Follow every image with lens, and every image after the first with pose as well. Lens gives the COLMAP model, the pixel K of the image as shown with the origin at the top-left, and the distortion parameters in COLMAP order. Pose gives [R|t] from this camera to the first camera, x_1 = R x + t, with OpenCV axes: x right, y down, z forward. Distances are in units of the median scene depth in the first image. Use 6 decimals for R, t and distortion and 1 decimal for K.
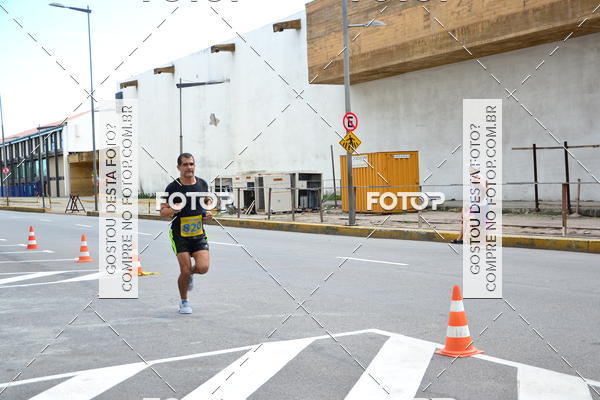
lens RADIAL K [[857.3, 0, 298.7], [0, 857.3, 221.4], [0, 0, 1]] dist [-0.024054, 0.000000]
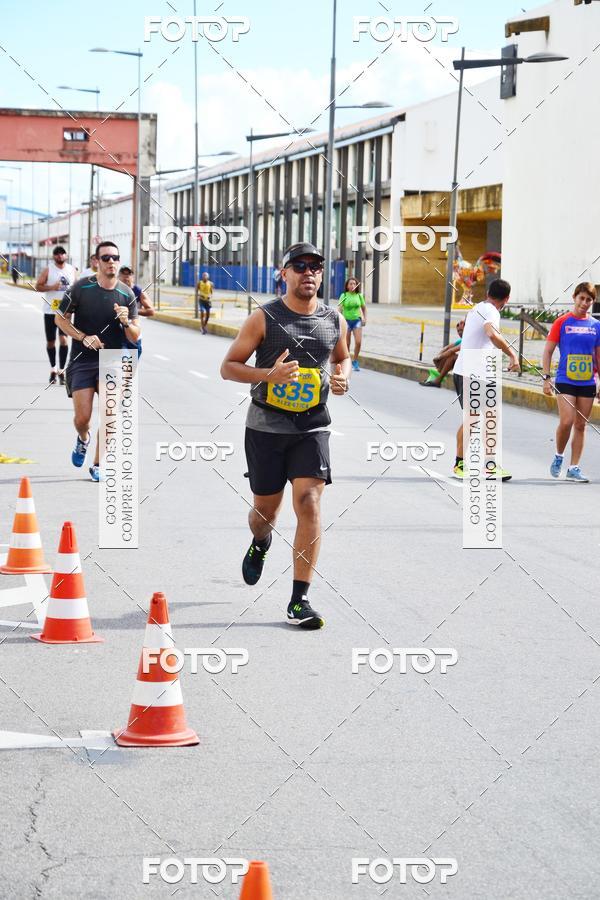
lens RADIAL K [[2404.5, 0, 311.4], [0, 2404.5, 443.7], [0, 0, 1]] dist [0.135557, 0.000000]
pose [[0.938150, 0.082737, -0.336199, 0.194677], [-0.074592, 0.996524, 0.037093, -0.008121], [0.338099, -0.009721, 0.941060, -0.149480]]
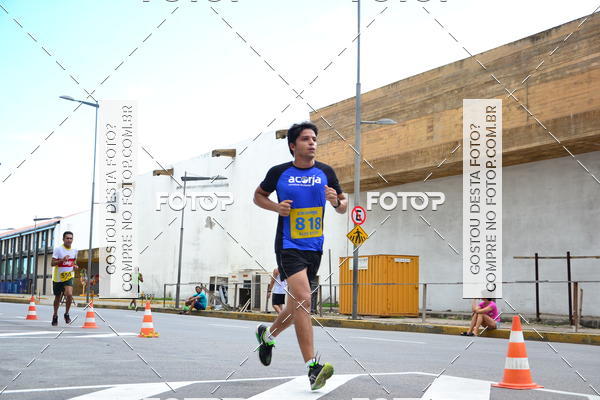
lens RADIAL K [[857.3, 0, 296.4], [0, 857.3, 221.4], [0, 0, 1]] dist [-0.024054, 0.000000]
pose [[0.998240, 0.058303, 0.010832, -0.014239], [-0.056253, 0.988816, -0.138124, 0.020822], [-0.018764, 0.137272, 0.990356, 0.006389]]
